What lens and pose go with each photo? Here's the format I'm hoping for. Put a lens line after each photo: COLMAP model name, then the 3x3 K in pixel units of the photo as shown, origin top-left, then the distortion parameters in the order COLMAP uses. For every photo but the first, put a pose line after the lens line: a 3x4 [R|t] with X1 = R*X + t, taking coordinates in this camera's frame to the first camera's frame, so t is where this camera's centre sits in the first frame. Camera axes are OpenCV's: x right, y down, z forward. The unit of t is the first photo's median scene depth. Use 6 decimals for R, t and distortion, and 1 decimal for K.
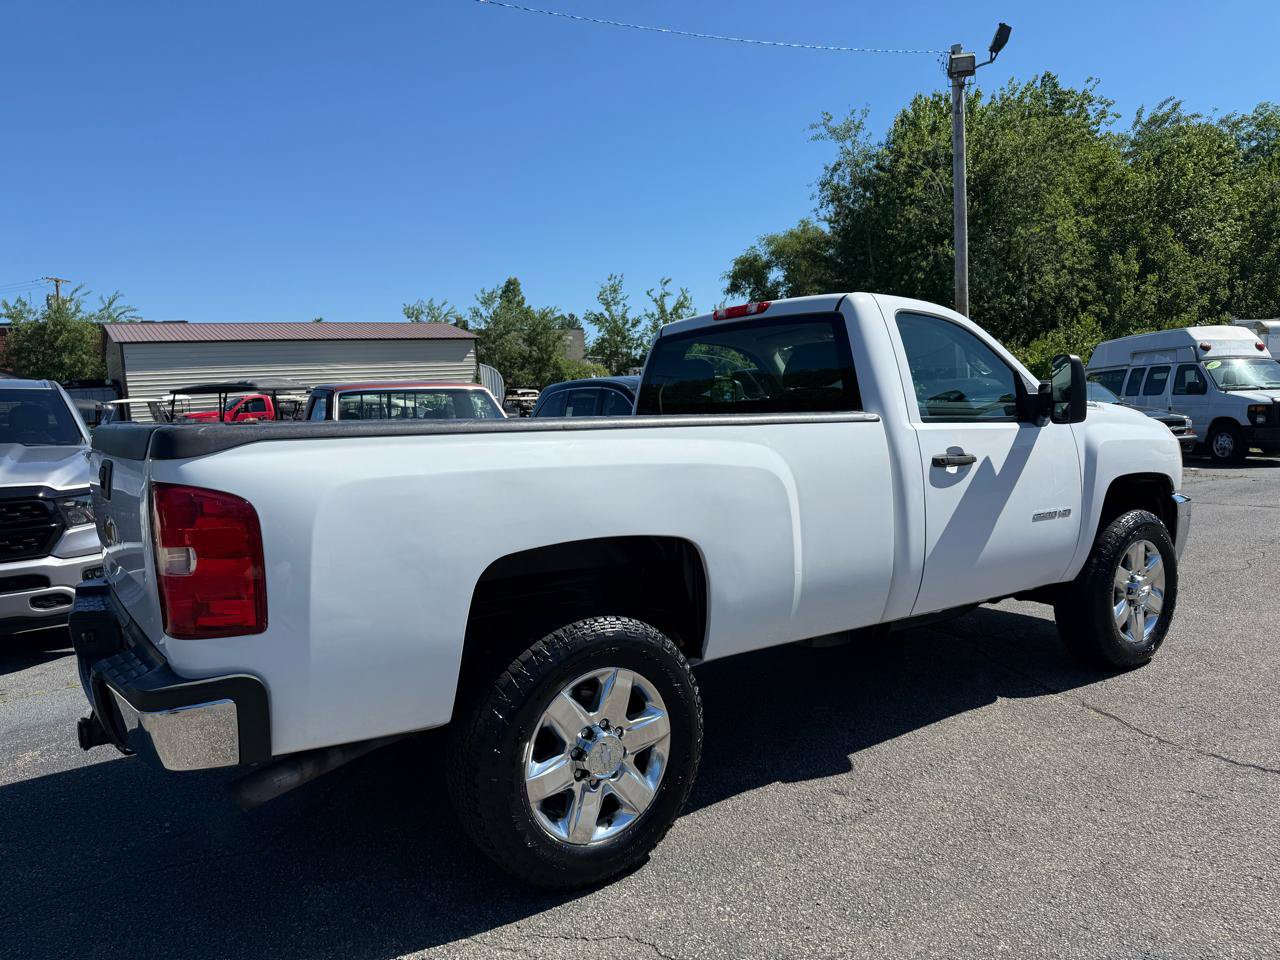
lens RADIAL K [[904.4, 0, 644.0], [0, 904.4, 470.7], [0, 0, 1]] dist [0.040455, -0.050054]
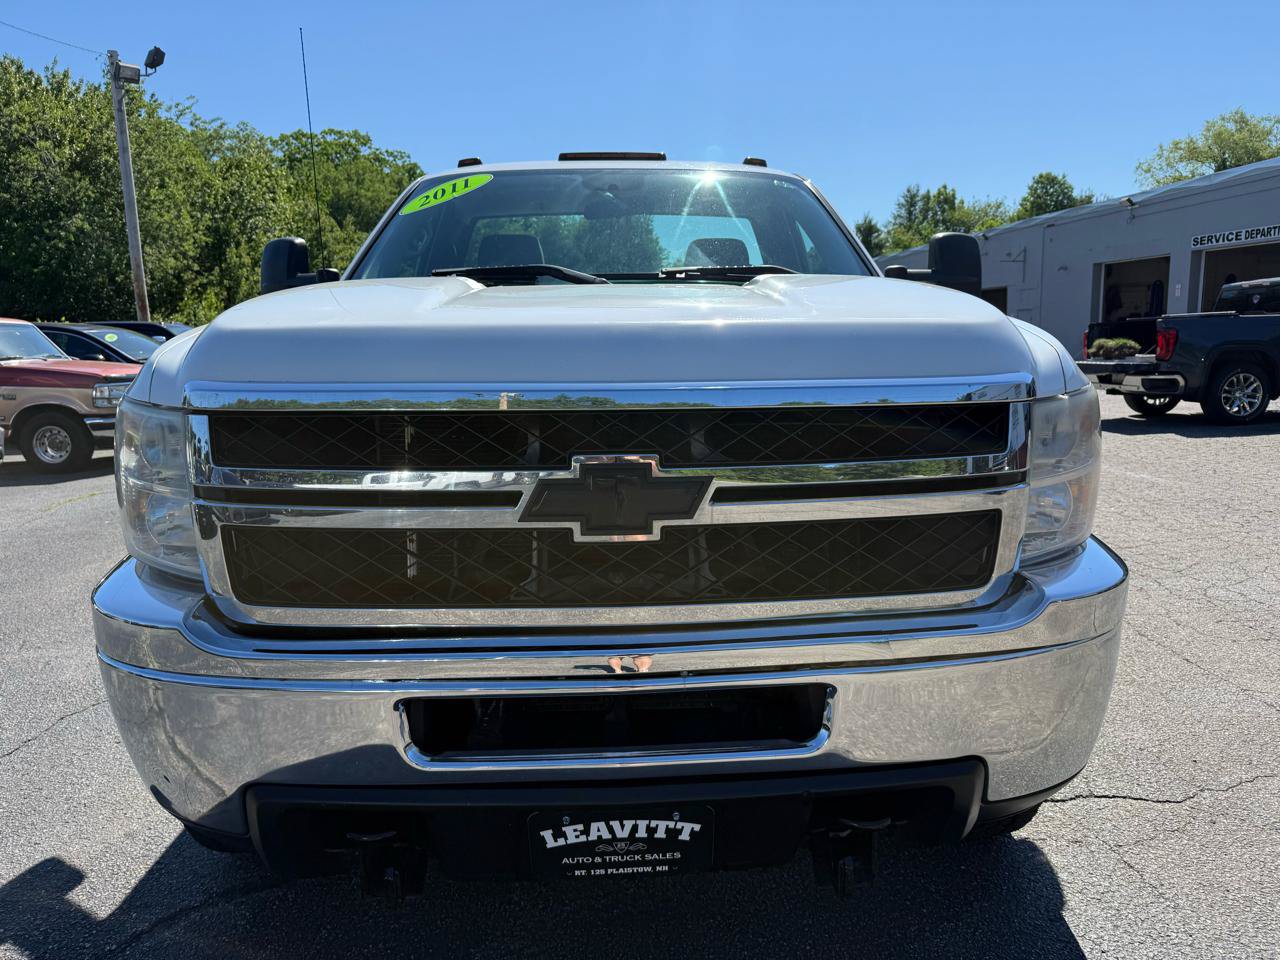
lens RADIAL K [[904.4, 0, 642.8], [0, 904.4, 471.2], [0, 0, 1]] dist [0.040455, -0.050054]
pose [[0.520703, -0.085242, 0.849472, -0.149301], [0.066411, 0.996032, 0.059241, 0.016730], [-0.851151, 0.025567, 0.524298, -0.070638]]
